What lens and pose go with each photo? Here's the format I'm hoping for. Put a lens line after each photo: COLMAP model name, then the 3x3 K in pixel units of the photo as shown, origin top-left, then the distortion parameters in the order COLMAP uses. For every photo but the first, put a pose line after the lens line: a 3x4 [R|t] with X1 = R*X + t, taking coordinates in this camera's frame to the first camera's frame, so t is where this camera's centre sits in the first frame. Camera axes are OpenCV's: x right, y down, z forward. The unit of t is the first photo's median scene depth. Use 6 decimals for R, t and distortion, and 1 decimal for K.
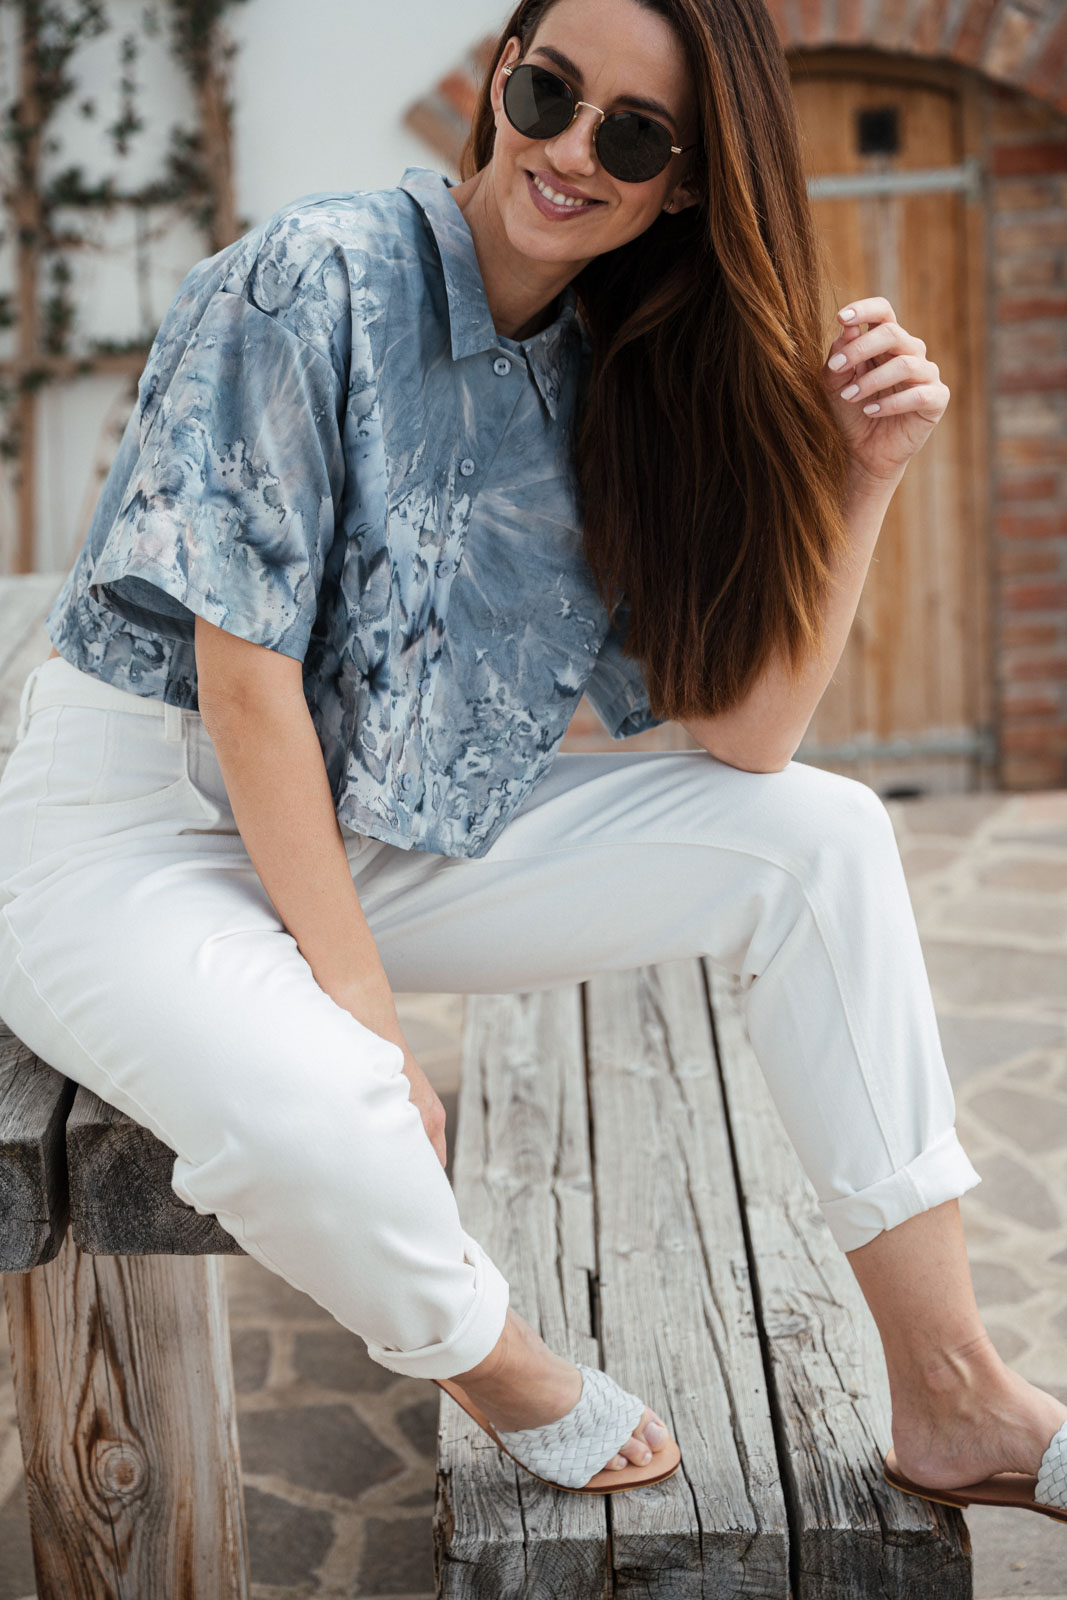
lens RADIAL K [[2979.1, 0, 533.5], [0, 2979.1, 800.0], [0, 0, 1]] dist [0.030213, -0.235046]
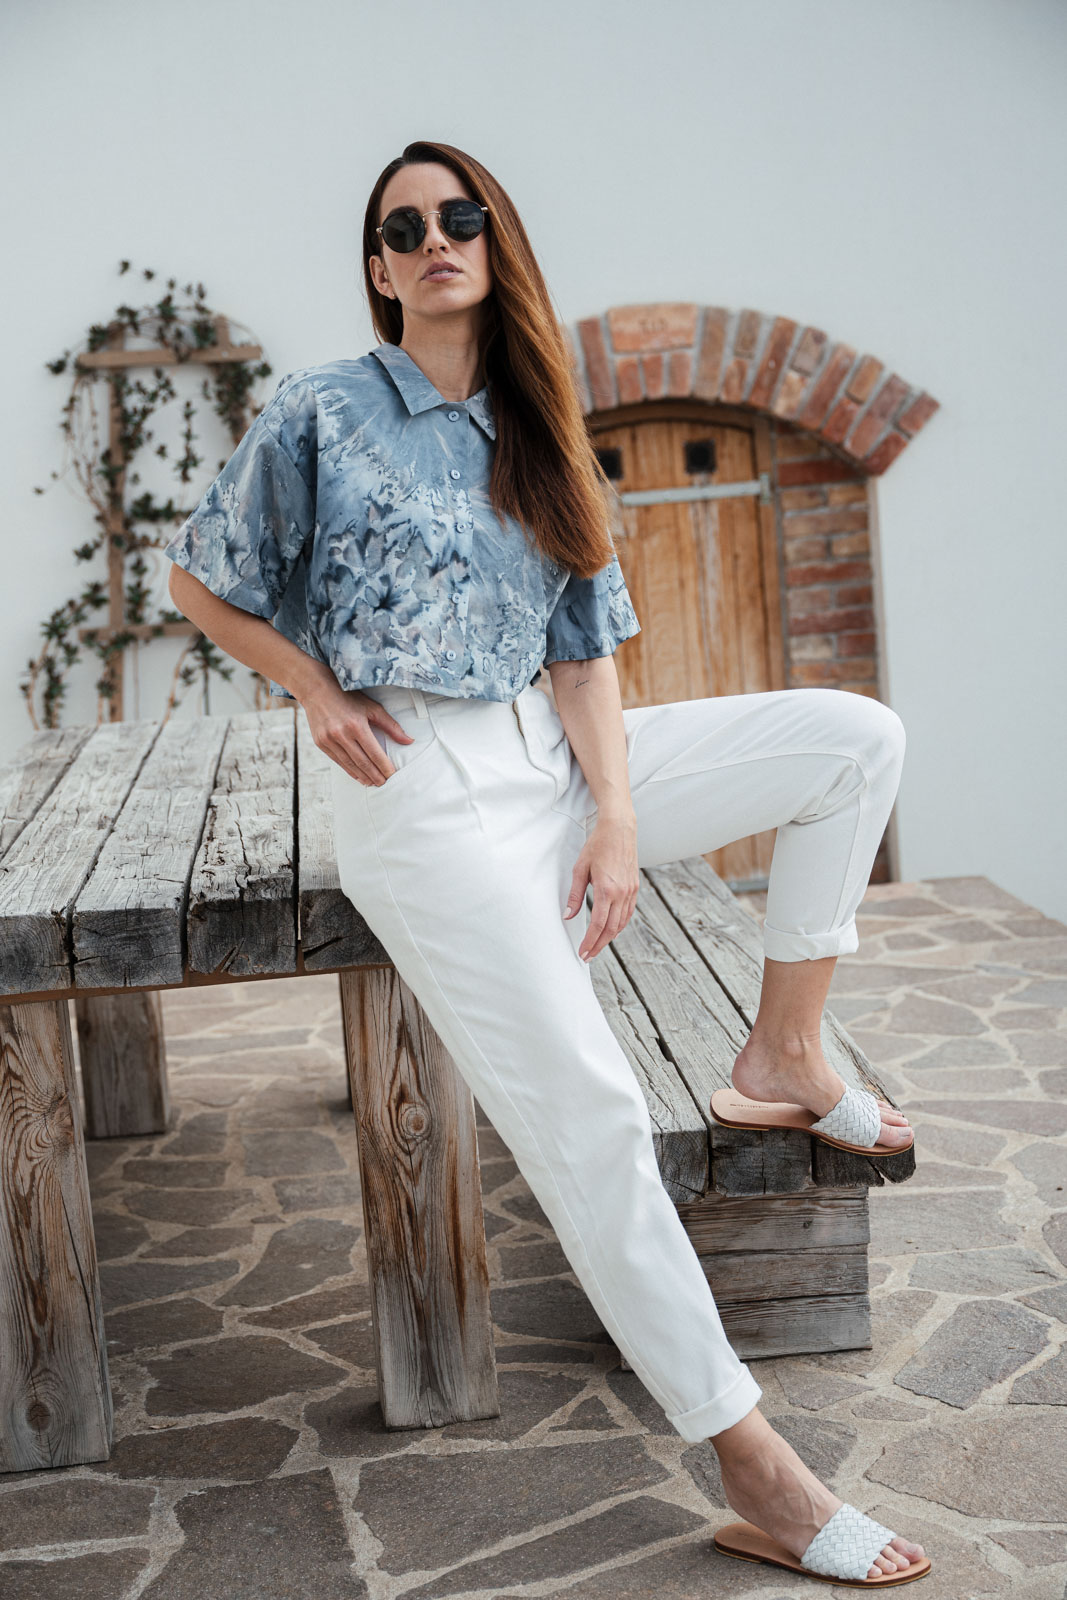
lens RADIAL K [[2341.6, 0, 533.5], [0, 2341.6, 800.0], [0, 0, 1]] dist [0.005676, 0.024530]
pose [[0.997133, -0.034364, 0.067414, -0.051555], [0.041228, 0.993803, -0.103227, 0.060767], [-0.063449, 0.105710, 0.992371, -0.119774]]
